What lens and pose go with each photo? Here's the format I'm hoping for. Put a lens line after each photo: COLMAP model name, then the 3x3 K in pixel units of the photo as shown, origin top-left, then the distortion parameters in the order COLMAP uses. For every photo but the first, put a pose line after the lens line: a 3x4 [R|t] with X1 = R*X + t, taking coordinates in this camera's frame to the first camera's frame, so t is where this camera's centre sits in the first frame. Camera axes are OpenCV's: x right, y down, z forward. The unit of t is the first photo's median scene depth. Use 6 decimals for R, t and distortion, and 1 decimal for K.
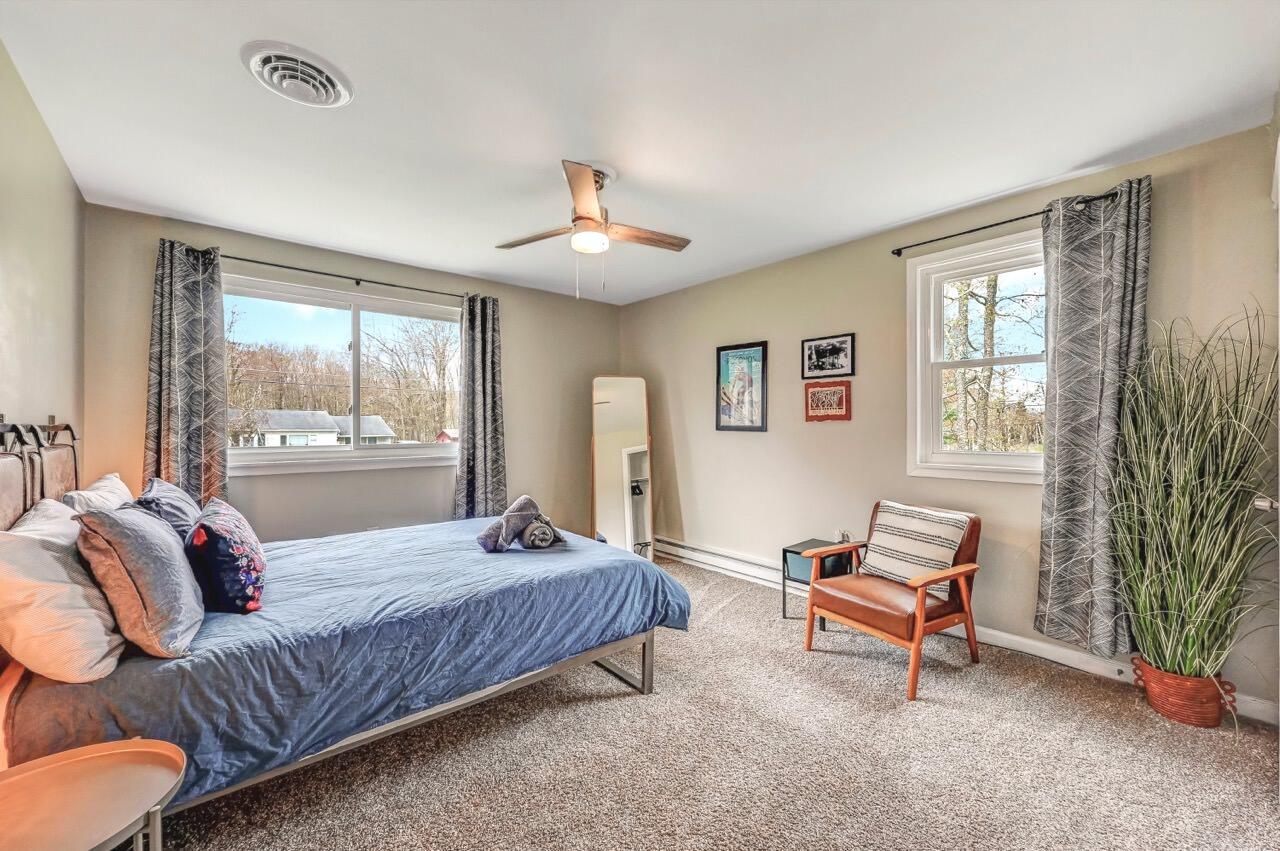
lens RADIAL K [[507.6, 0, 640.0], [0, 507.6, 425.5], [0, 0, 1]] dist [-0.000842, -0.000148]
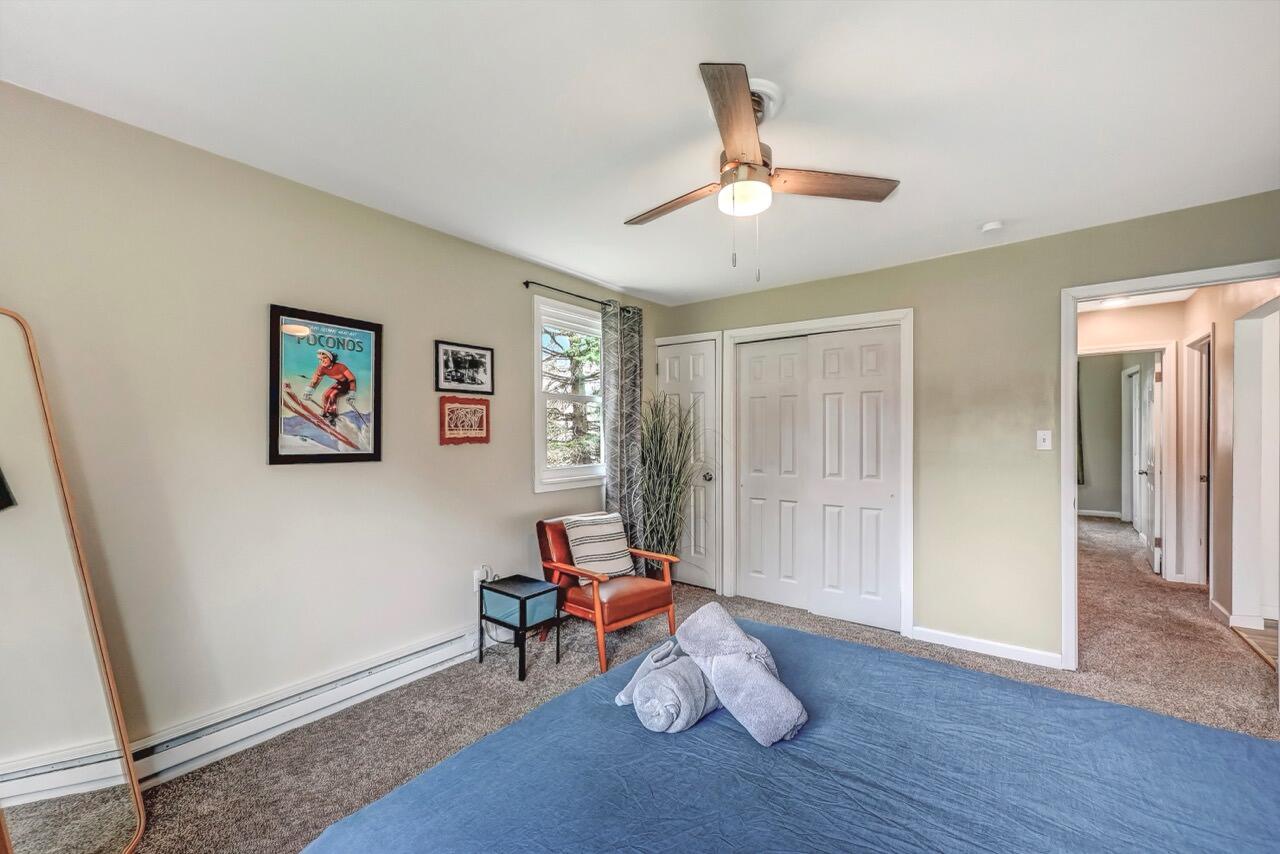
lens RADIAL K [[507.6, 0, 640.0], [0, 507.6, 427.0], [0, 0, 1]] dist [-0.000842, -0.000148]
pose [[-0.191708, 0.008298, 0.981417, -0.513015], [-0.004017, 0.999949, -0.009239, -0.030564], [-0.981444, -0.005713, -0.191665, 0.868723]]
